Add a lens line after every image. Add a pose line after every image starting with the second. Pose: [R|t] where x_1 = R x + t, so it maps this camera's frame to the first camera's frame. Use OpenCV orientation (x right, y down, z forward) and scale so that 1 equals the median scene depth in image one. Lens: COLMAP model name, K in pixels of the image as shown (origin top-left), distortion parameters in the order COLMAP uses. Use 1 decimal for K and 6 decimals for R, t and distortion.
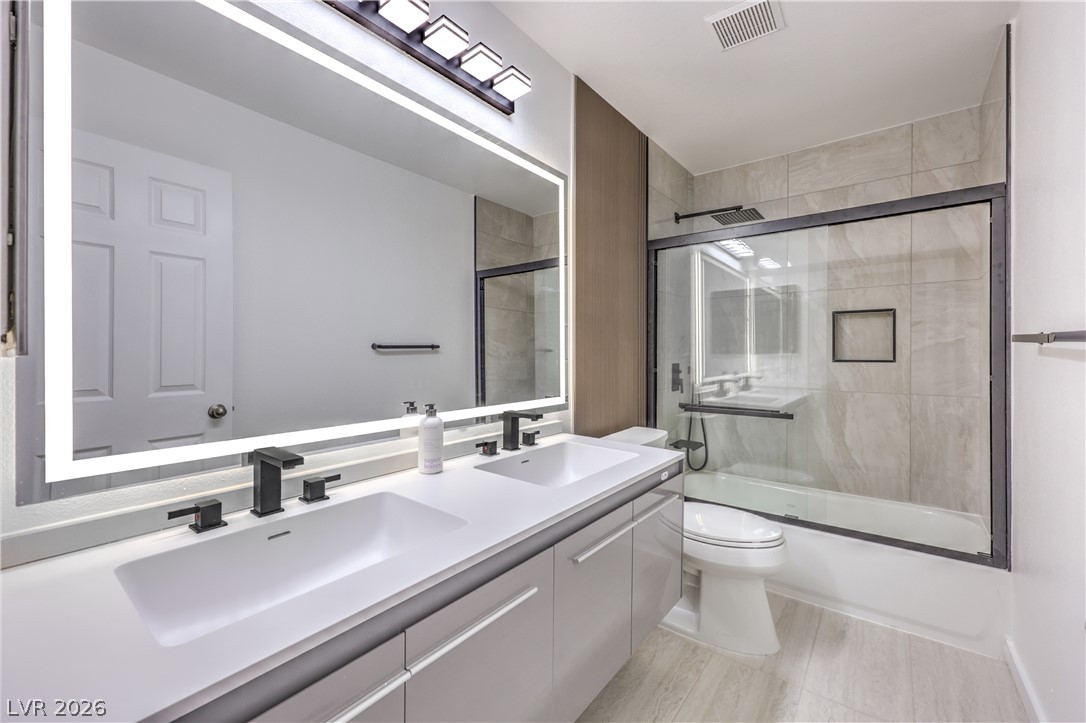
lens RADIAL K [[448.8, 0, 536.7], [0, 448.8, 357.1], [0, 0, 1]] dist [0.000084, -0.000690]
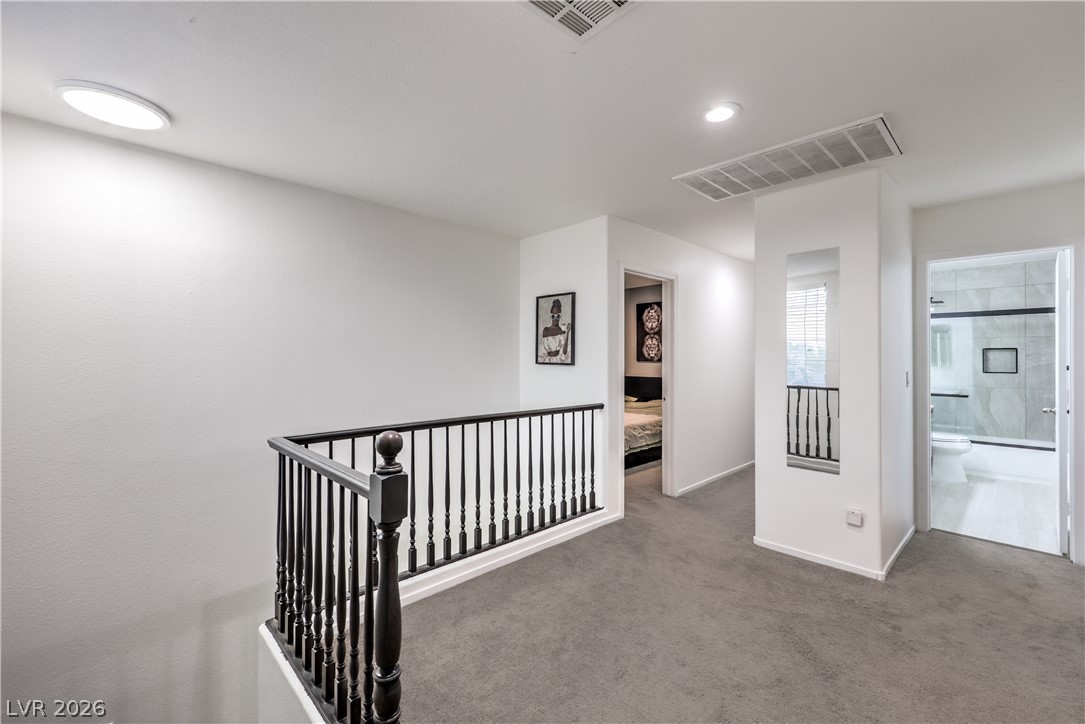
lens RADIAL K [[448.4, 0, 549.1], [0, 448.4, 359.3], [0, 0, 1]] dist [0.000084, -0.000690]
pose [[0.990388, 0.003137, -0.138281, -1.008712], [-0.004929, 0.999908, -0.012616, -0.015430], [0.138228, 0.013176, 0.990313, -1.287646]]
